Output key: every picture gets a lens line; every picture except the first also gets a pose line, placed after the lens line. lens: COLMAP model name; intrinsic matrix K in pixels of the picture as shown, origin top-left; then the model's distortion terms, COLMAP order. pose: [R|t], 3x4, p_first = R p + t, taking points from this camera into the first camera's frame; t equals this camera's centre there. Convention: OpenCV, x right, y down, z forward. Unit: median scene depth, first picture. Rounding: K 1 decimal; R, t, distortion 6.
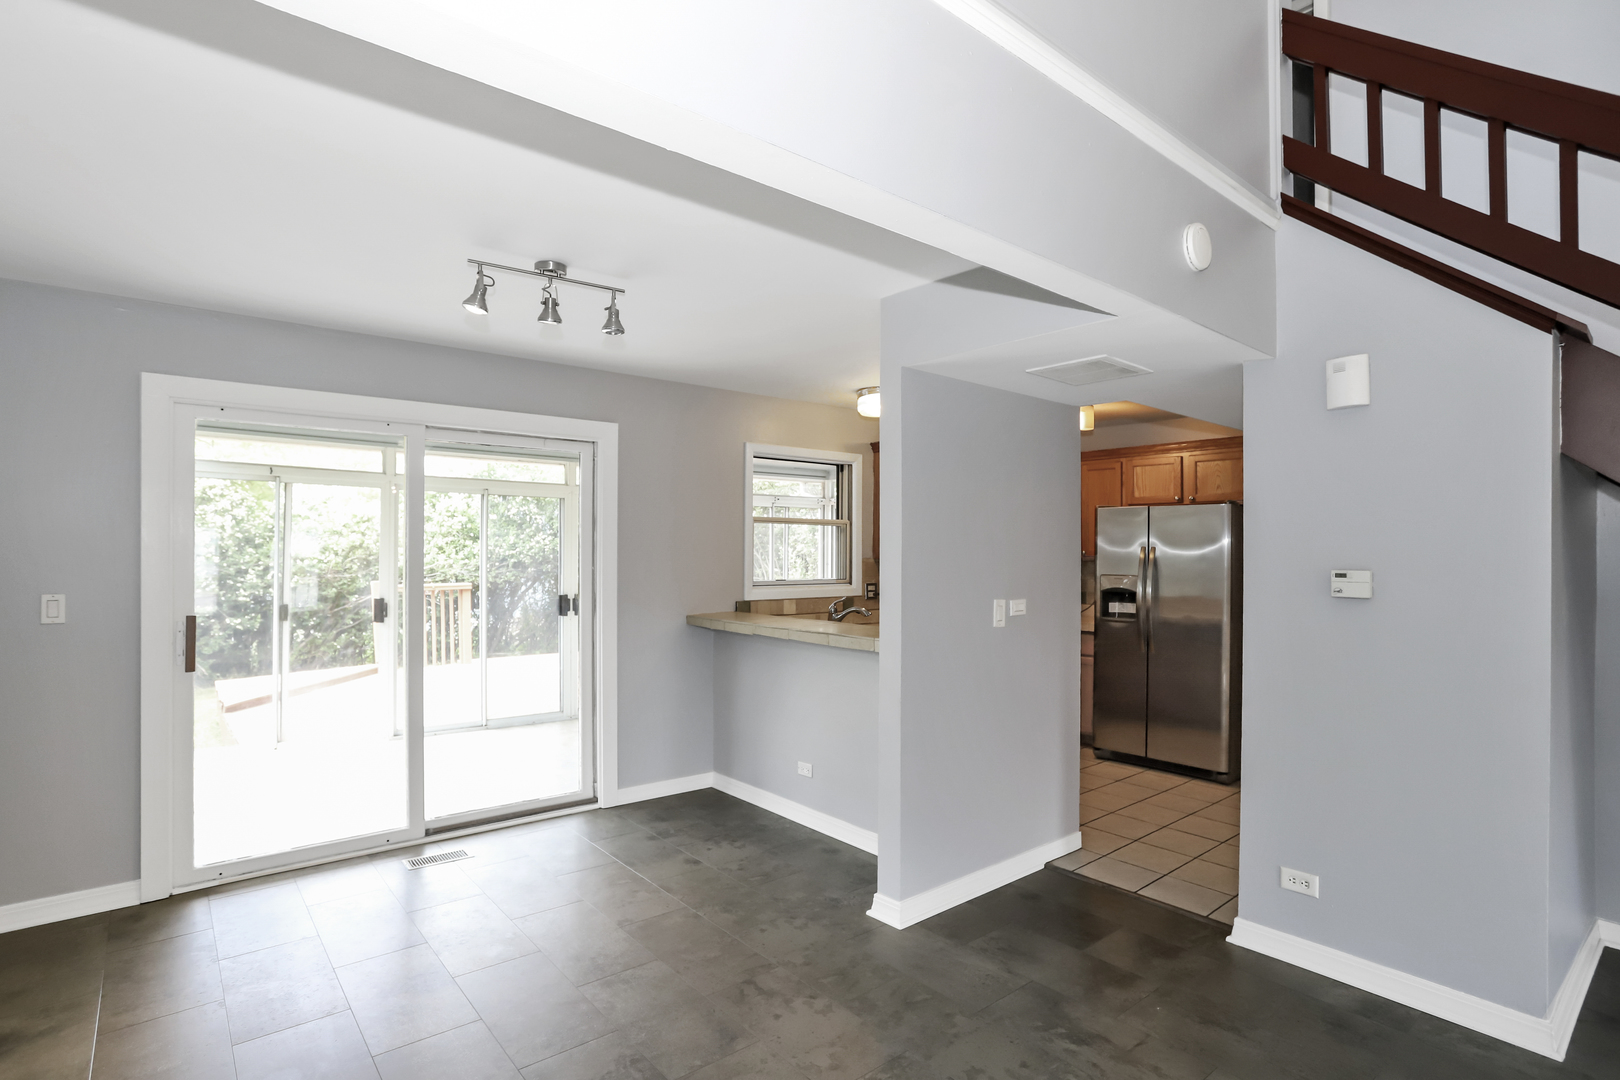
lens RADIAL K [[795.5, 0, 807.5], [0, 795.5, 549.2], [0, 0, 1]] dist [-0.047765, 0.000457]
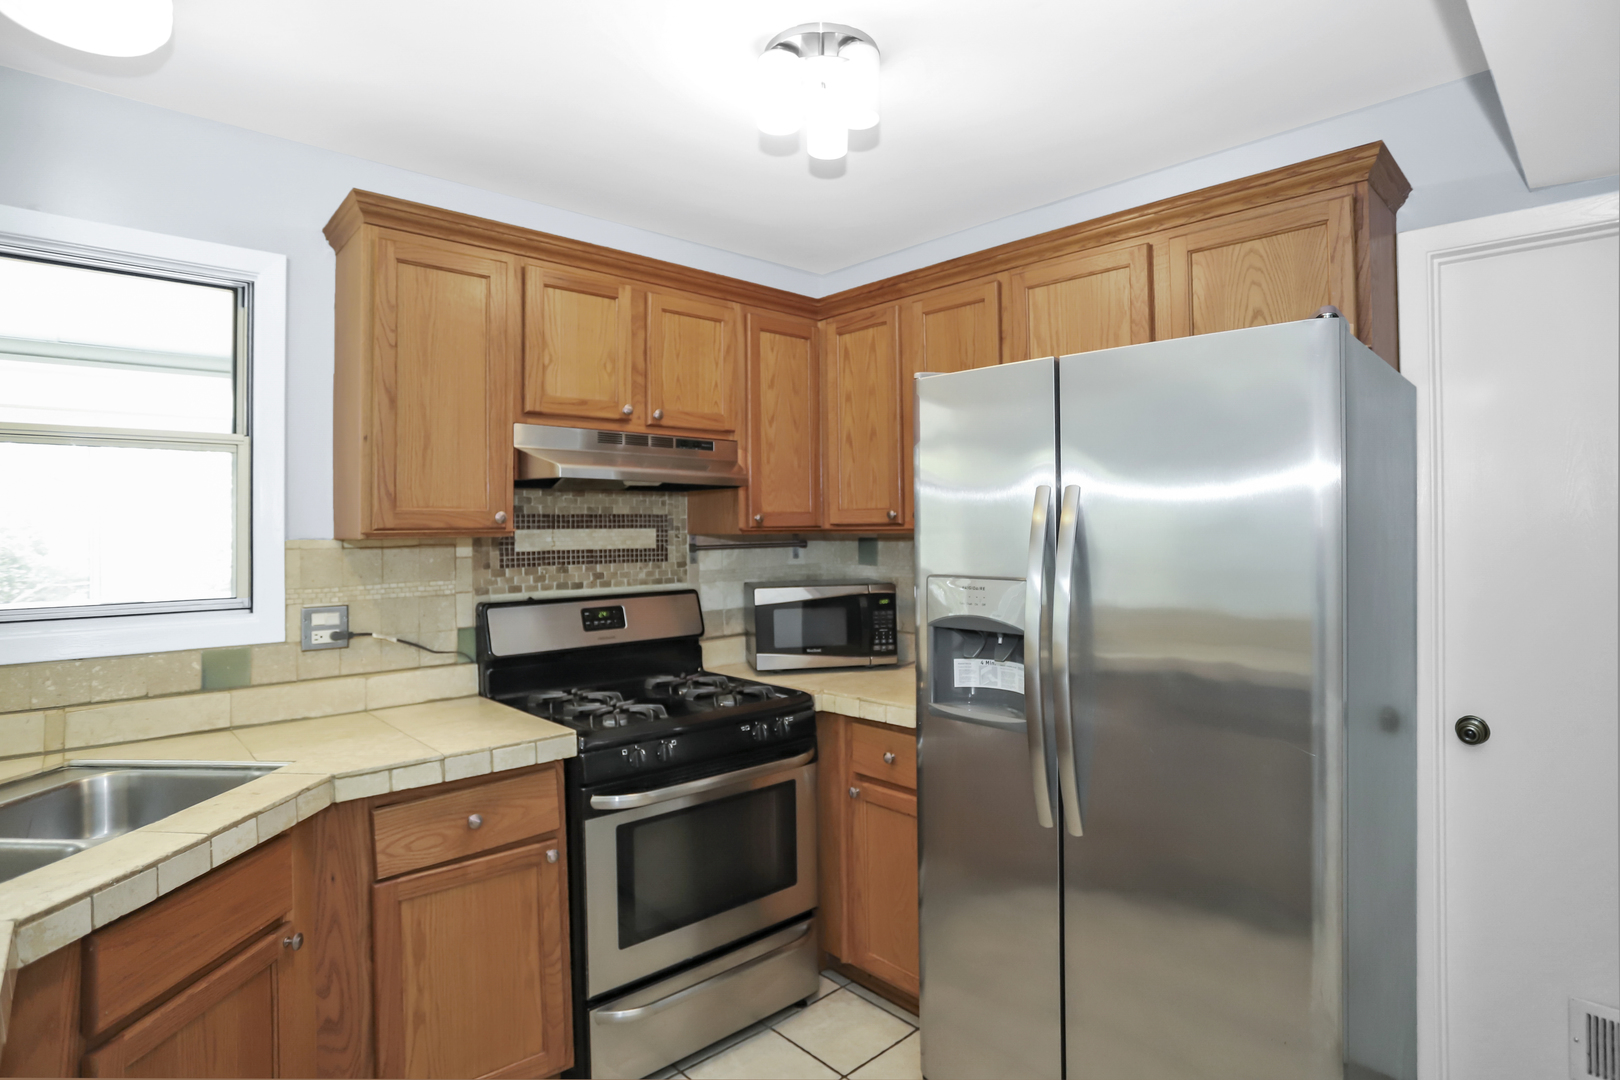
lens RADIAL K [[842.1, 0, 806.4], [0, 842.1, 518.4], [0, 0, 1]] dist [-0.062393, 0.001625]
pose [[0.998171, -0.014481, 0.058692, 0.313015], [0.015014, 0.999850, -0.008657, 0.009697], [-0.058557, 0.009522, 0.998239, 0.671863]]
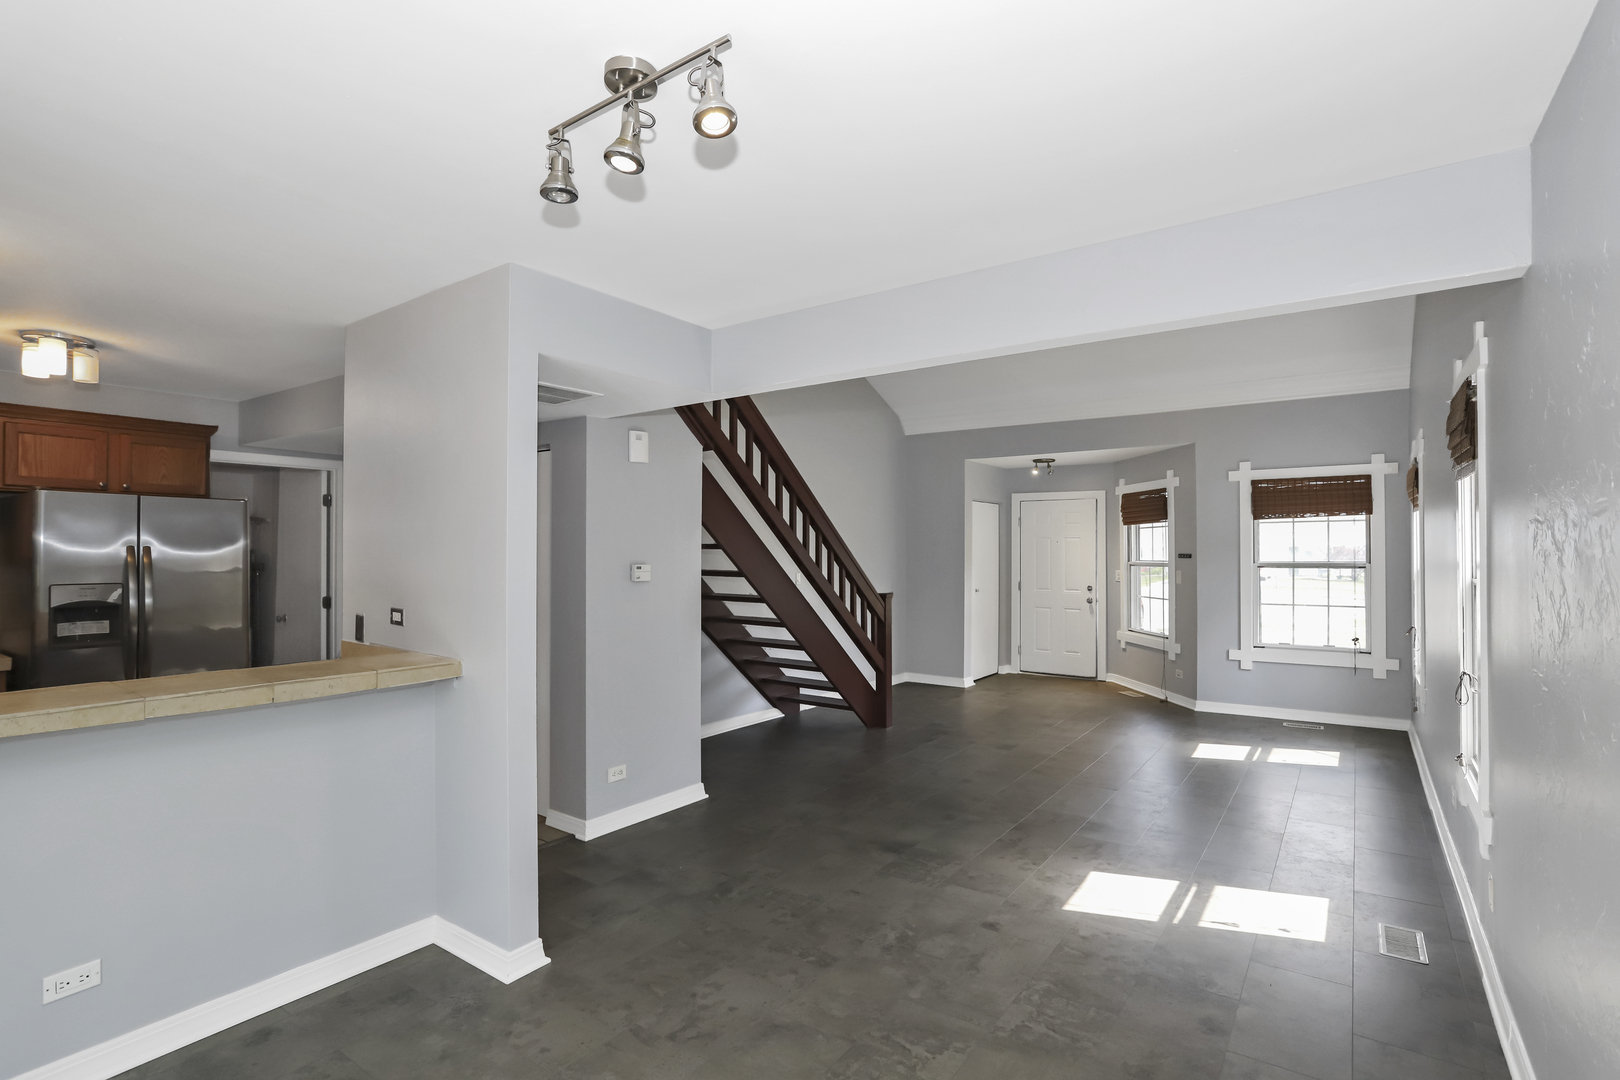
lens RADIAL K [[782.5, 0, 810.0], [0, 782.5, 550.3], [0, 0, 1]] dist [-0.001708, -0.000487]
pose [[-0.250528, 0.003108, 0.968104, -0.493678], [-0.003704, 0.999984, -0.004169, 0.001585], [-0.968102, -0.004631, -0.250513, 0.544001]]
